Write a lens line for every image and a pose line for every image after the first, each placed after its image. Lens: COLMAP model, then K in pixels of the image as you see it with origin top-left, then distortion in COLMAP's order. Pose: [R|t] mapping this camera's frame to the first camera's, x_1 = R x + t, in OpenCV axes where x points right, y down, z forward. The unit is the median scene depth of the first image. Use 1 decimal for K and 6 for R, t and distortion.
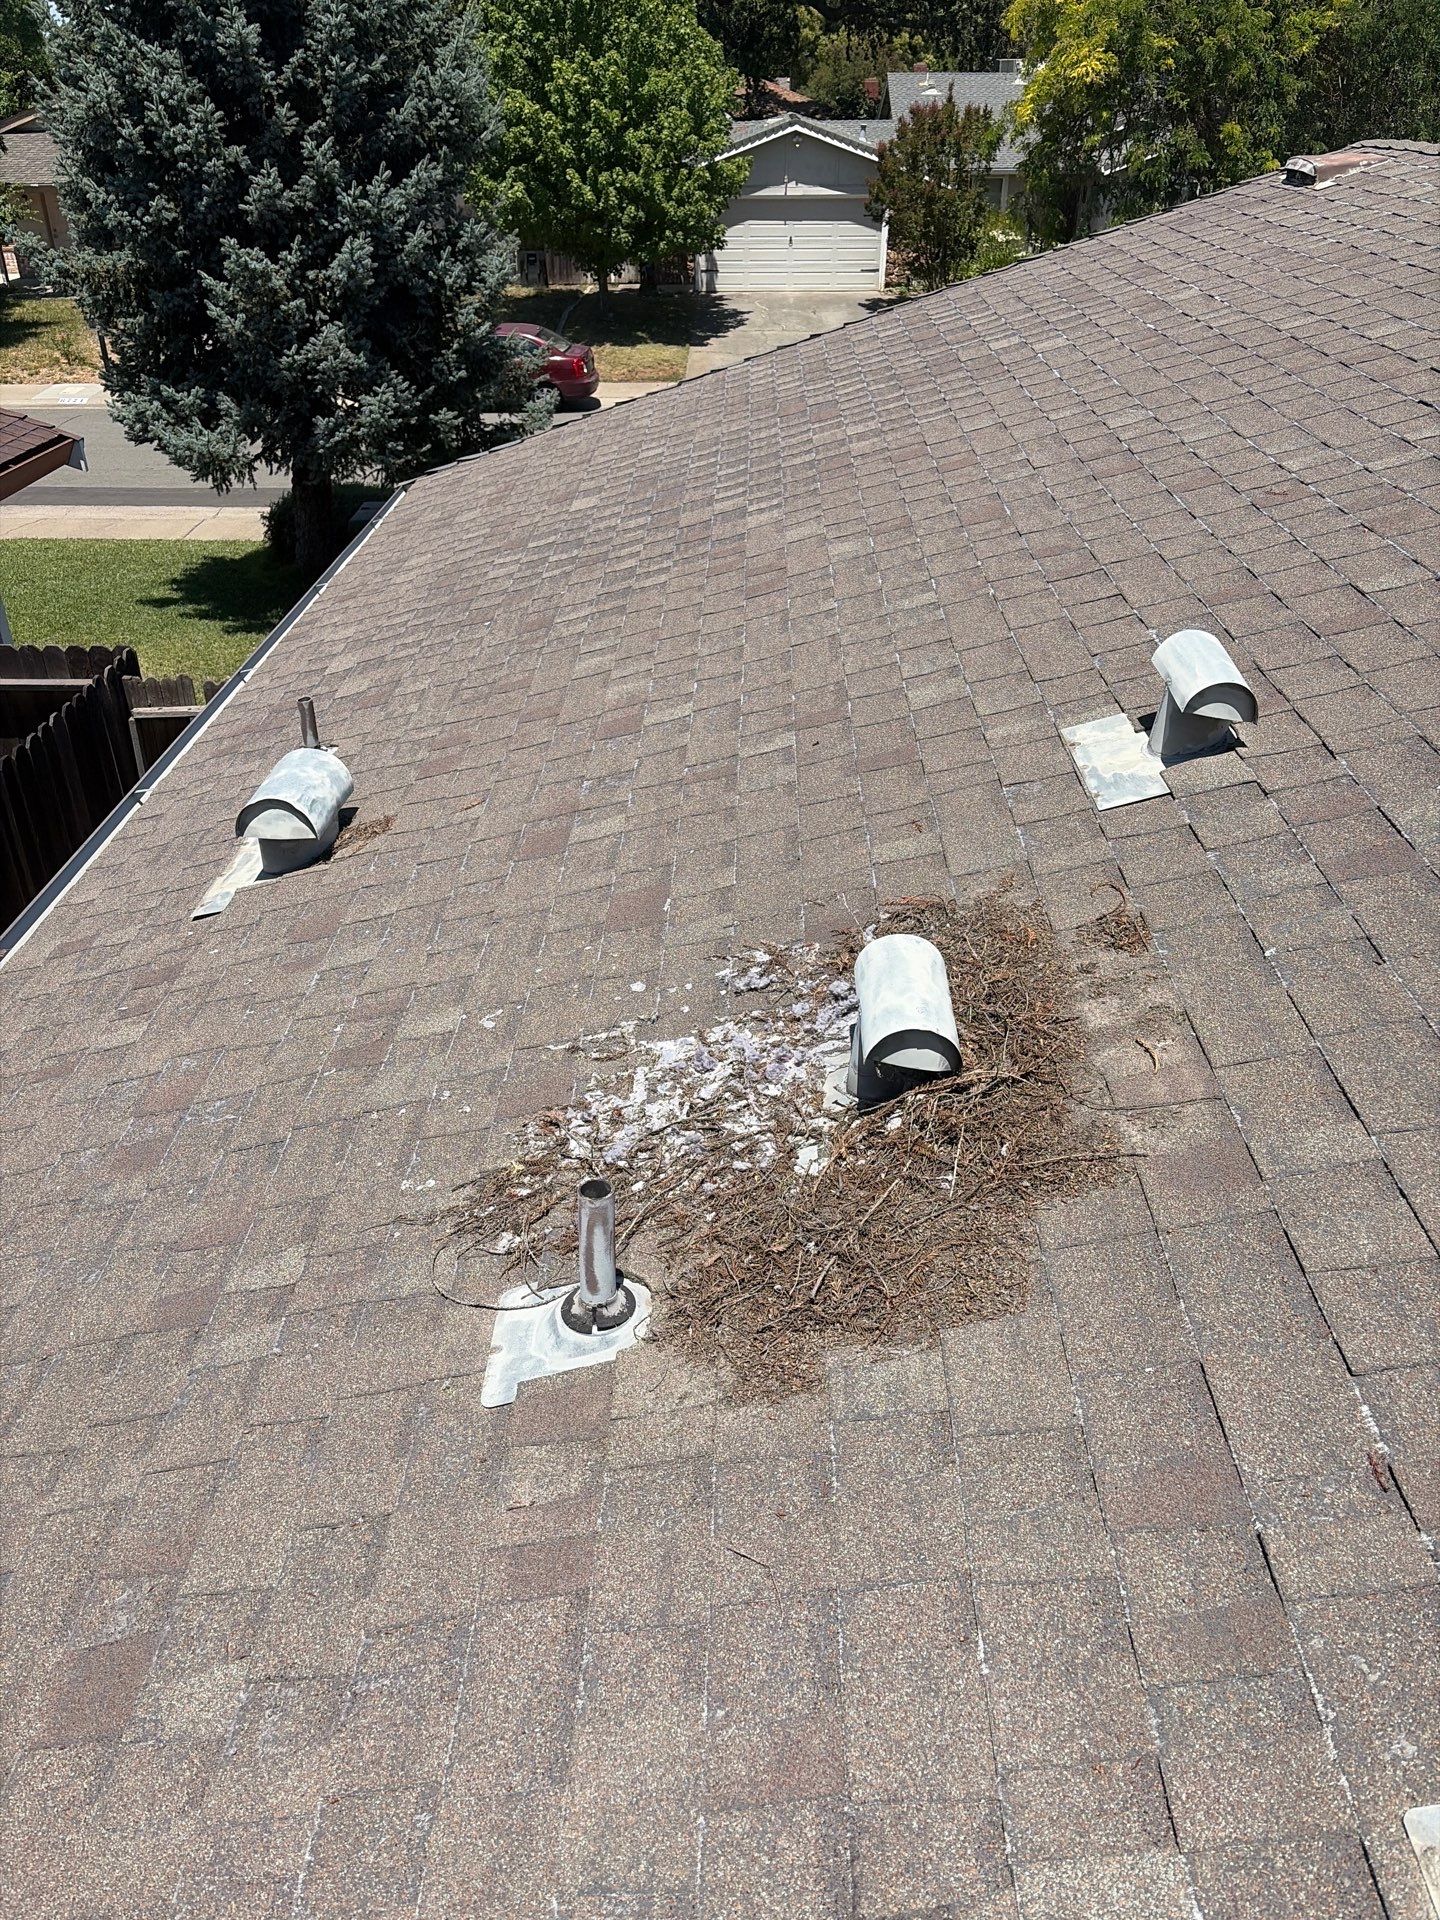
lens RADIAL K [[1468.9, 0, 724.1], [0, 1468.9, 971.7], [0, 0, 1]] dist [0.044265, -0.059028]
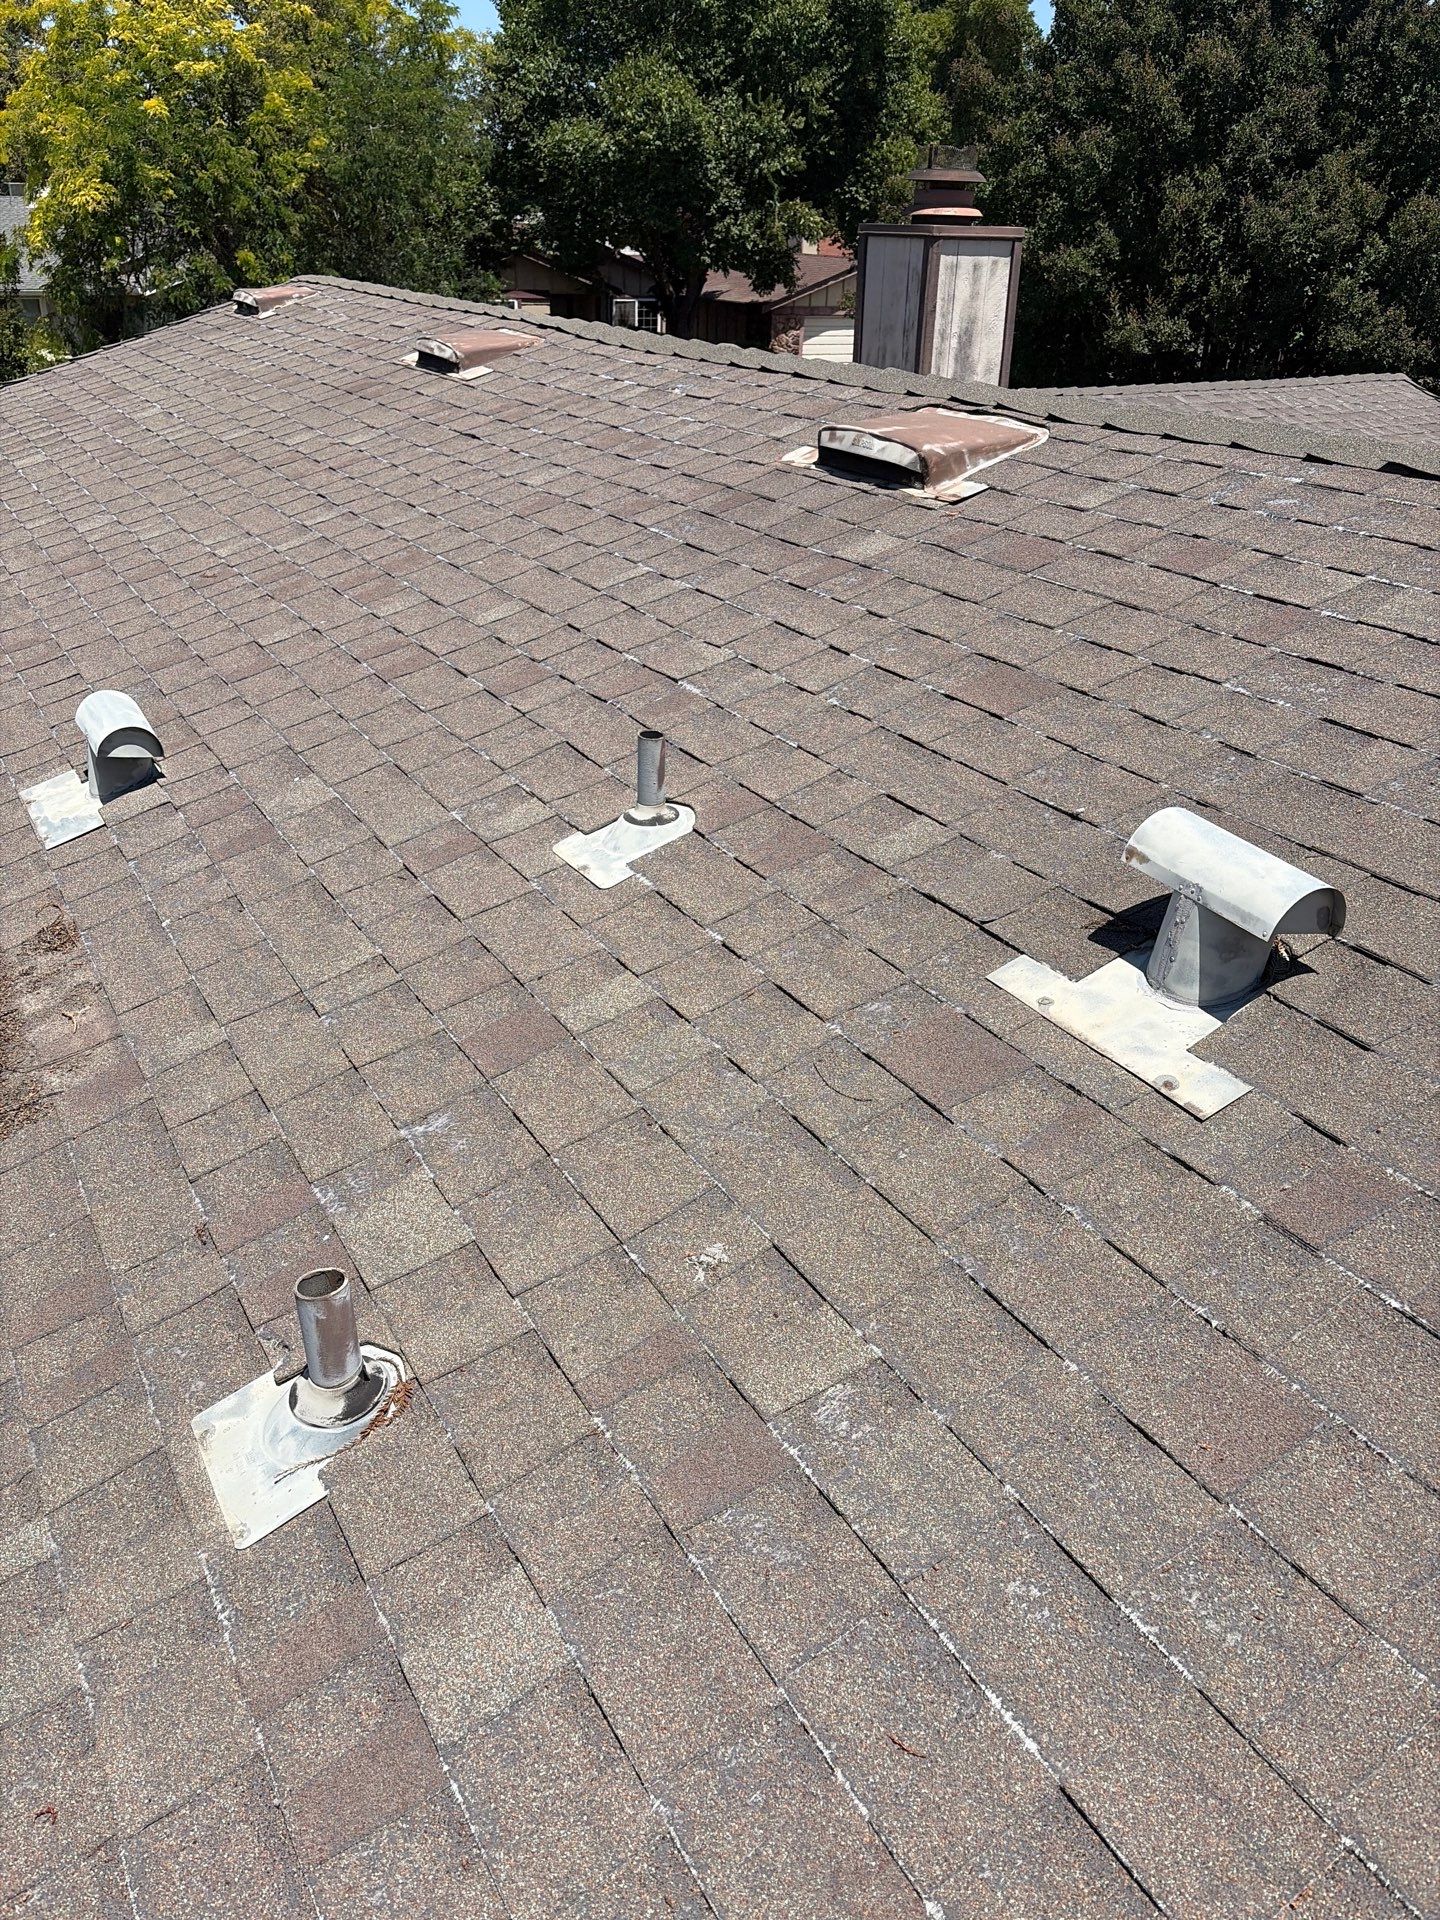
lens RADIAL K [[1468.9, 0, 738.3], [0, 1468.9, 946.3], [0, 0, 1]] dist [0.044265, -0.059028]
pose [[0.844595, -0.212244, 0.491541, 0.025597], [0.250329, 0.968085, -0.012117, 0.023066], [-0.473282, 0.133281, 0.870770, -0.052034]]
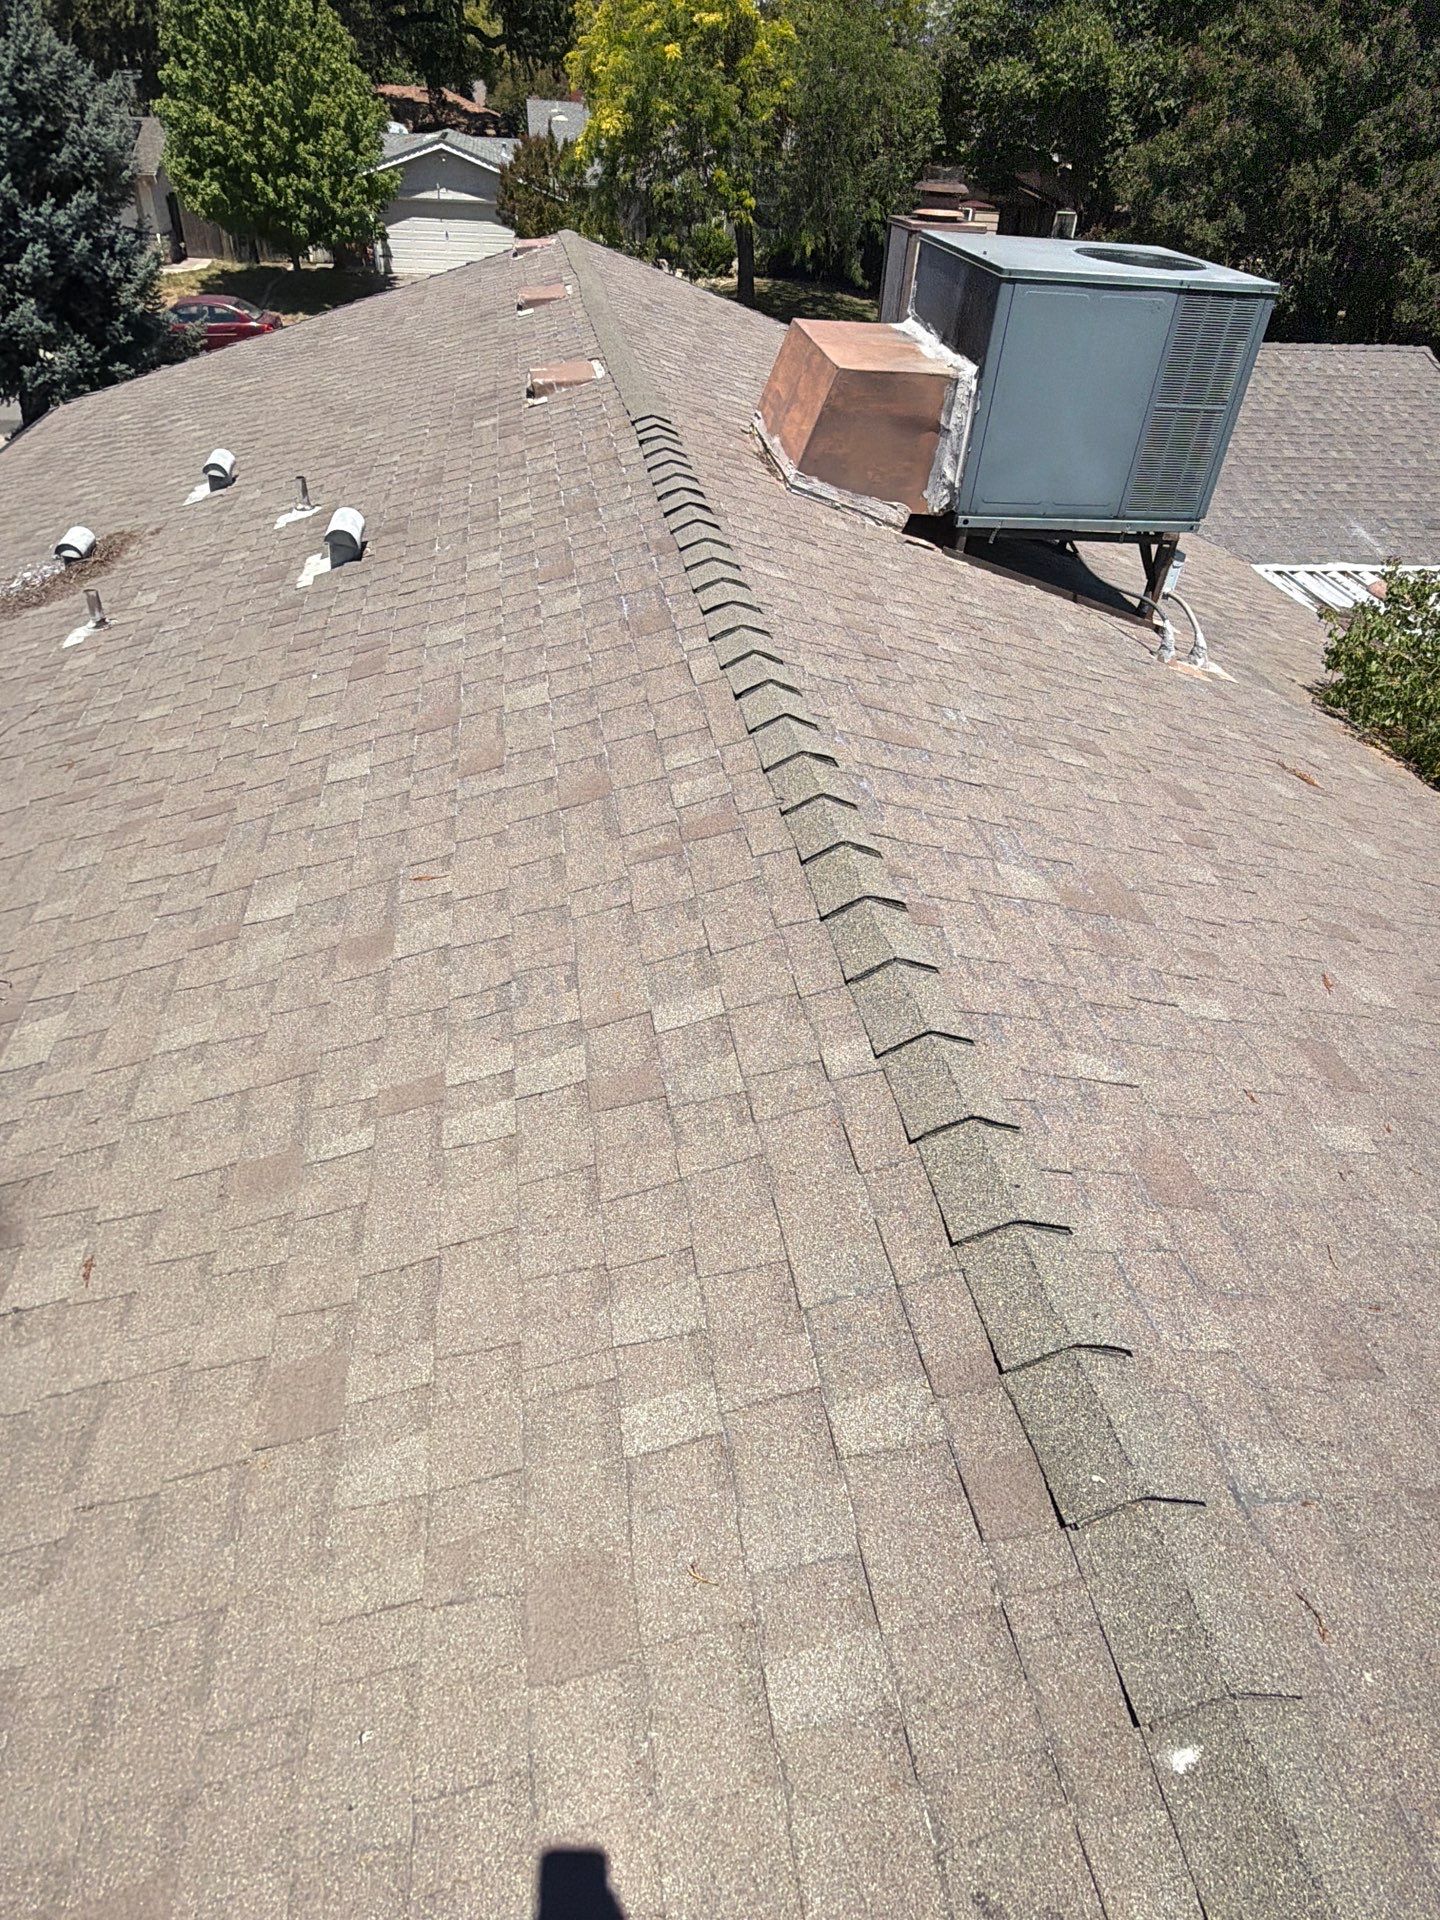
lens RADIAL K [[1152.4, 0, 721.2], [0, 1152.4, 946.9], [0, 0, 1]] dist [0.010436, -0.005804]
pose [[0.981714, -0.066027, 0.178544, 0.174338], [0.047897, 0.993422, 0.104016, 0.125276], [-0.184237, -0.093562, 0.978419, -0.342827]]
